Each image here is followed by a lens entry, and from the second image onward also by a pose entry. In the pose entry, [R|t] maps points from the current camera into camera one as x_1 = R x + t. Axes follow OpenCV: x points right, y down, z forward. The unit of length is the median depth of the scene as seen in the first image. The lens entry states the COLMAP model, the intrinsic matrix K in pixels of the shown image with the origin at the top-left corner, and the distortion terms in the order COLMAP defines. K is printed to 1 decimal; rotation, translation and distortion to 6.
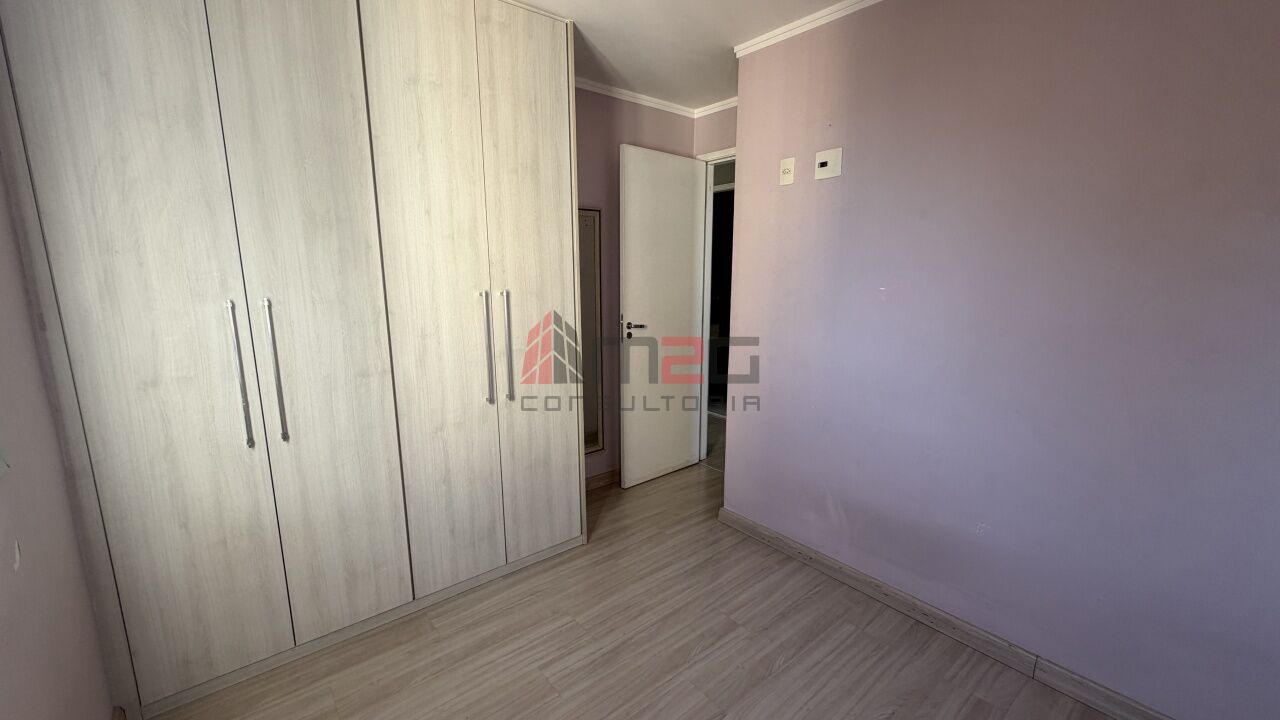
lens RADIAL K [[514.9, 0, 637.7], [0, 514.9, 362.2], [0, 0, 1]] dist [0.002525, 0.000066]
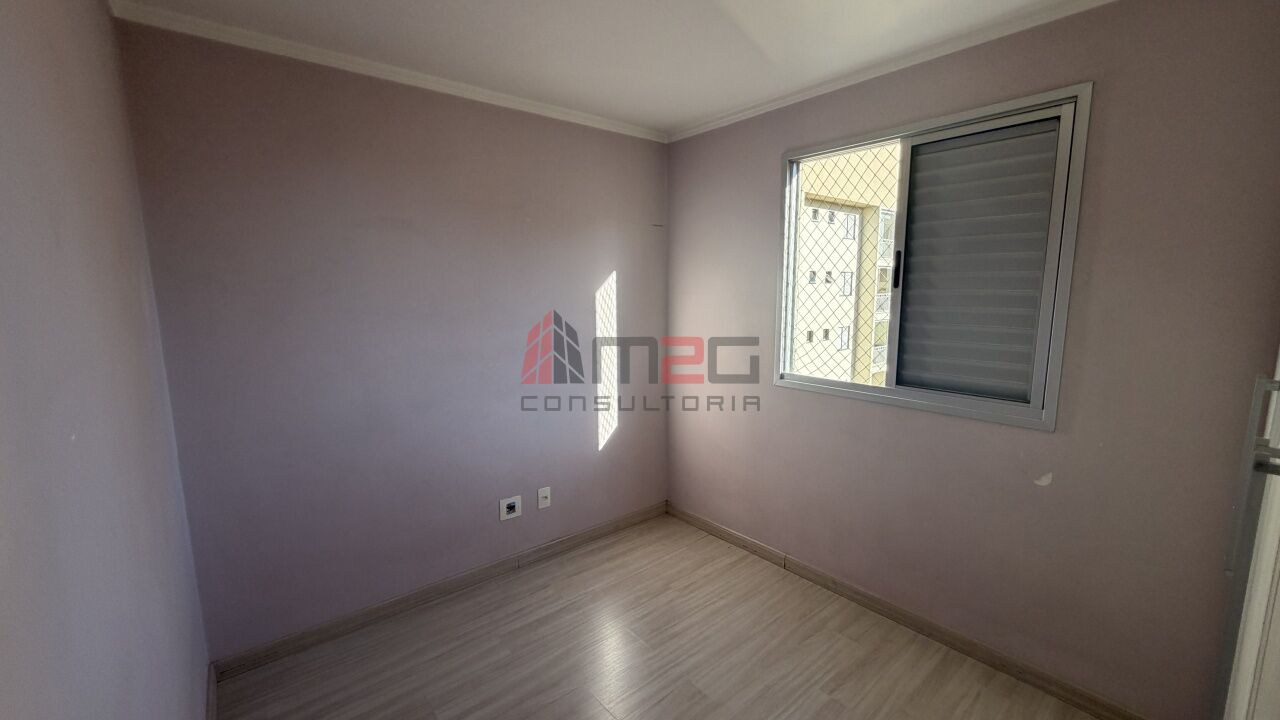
lens RADIAL K [[514.9, 0, 632.8], [0, 514.9, 366.0], [0, 0, 1]] dist [0.002525, 0.000066]
pose [[-0.999272, 0.003308, 0.038018, 0.071559], [0.015174, 0.948533, 0.316316, -0.299393], [-0.035015, 0.316662, -0.947892, 1.355790]]
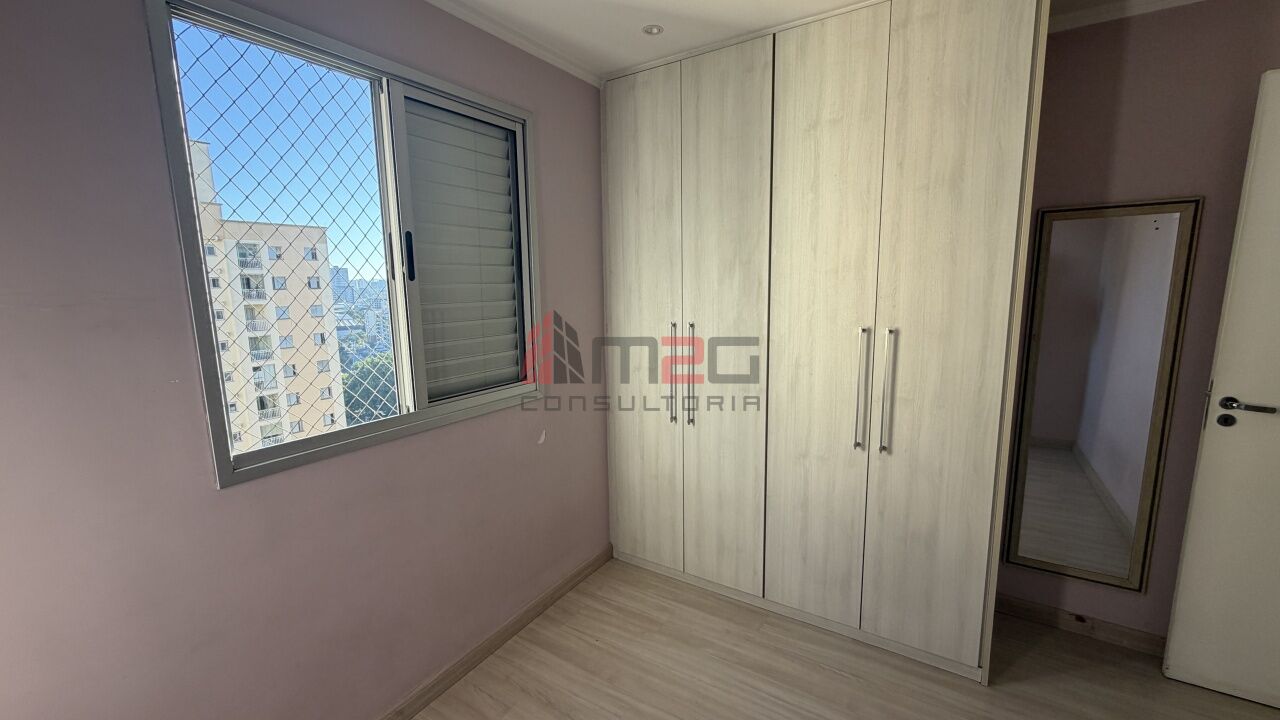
lens RADIAL K [[514.9, 0, 633.0], [0, 514.9, 360.9], [0, 0, 1]] dist [0.002525, 0.000066]
pose [[0.297899, 0.145724, -0.943409, 0.464455], [-0.151201, 0.983007, 0.104096, -0.114861], [0.942547, 0.111634, 0.314871, 0.337115]]
